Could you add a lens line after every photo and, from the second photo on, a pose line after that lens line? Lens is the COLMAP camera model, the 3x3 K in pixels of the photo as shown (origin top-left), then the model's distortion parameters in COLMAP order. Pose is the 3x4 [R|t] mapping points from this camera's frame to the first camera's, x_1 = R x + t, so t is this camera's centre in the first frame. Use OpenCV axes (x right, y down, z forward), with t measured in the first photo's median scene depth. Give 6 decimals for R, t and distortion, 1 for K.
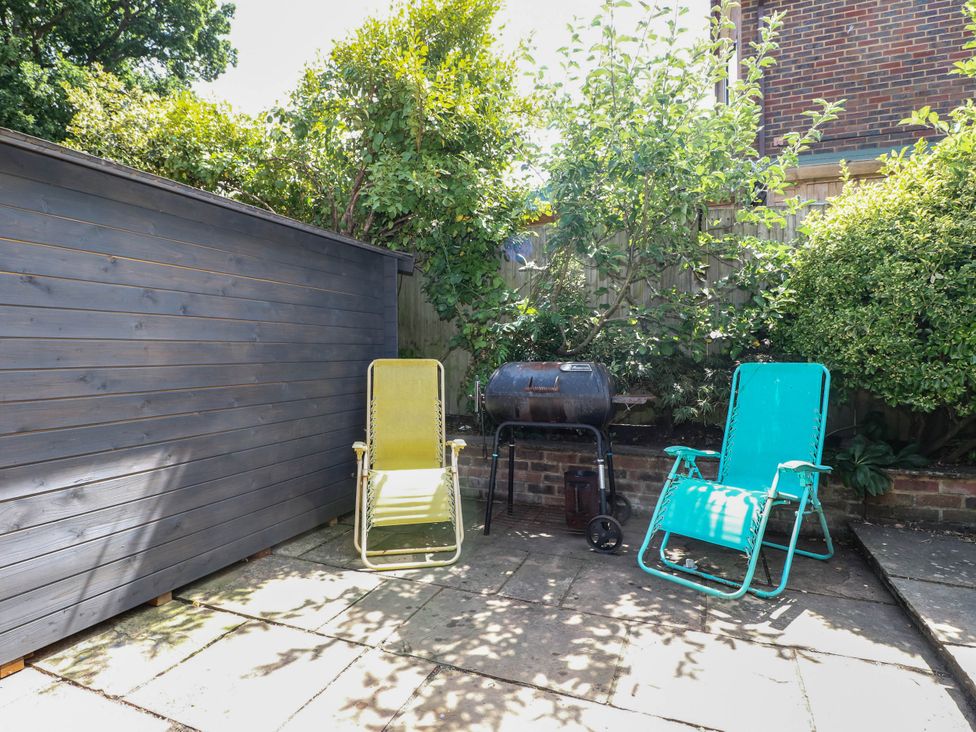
lens RADIAL K [[557.0, 0, 483.2], [0, 557.0, 363.5], [0, 0, 1]] dist [0.001813, -0.015180]
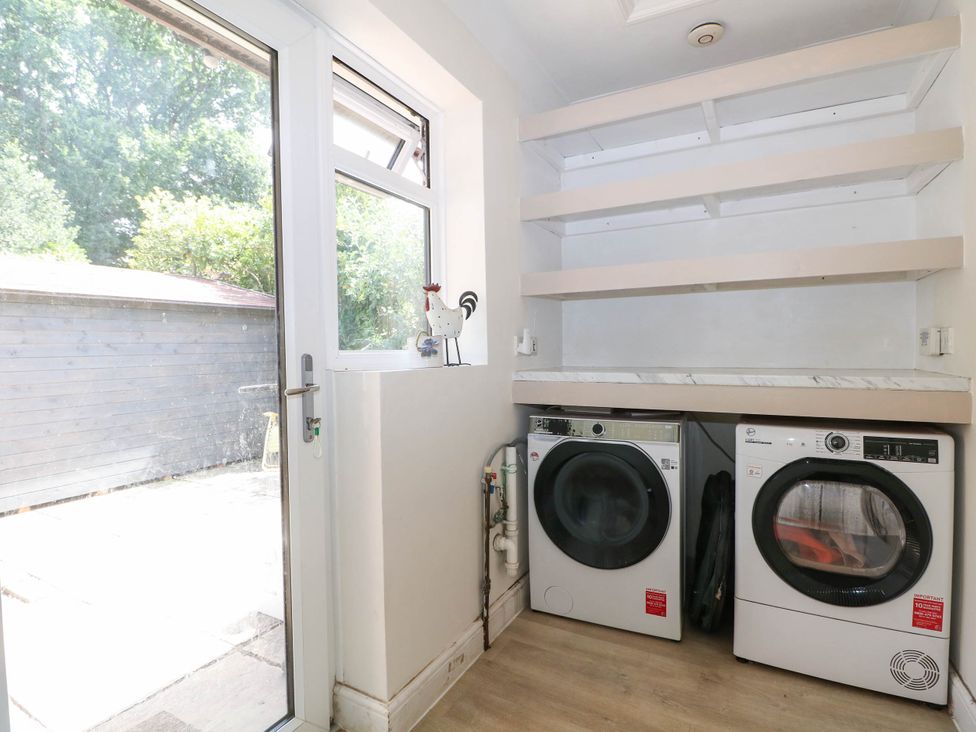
lens RADIAL K [[521.0, 0, 493.1], [0, 521.0, 360.4], [0, 0, 1]] dist [0.002176, -0.013332]
pose [[0.996143, -0.010132, -0.087158, 0.466461], [0.011100, 0.999882, 0.010628, -0.033593], [0.087040, -0.011555, 0.996138, -0.498472]]
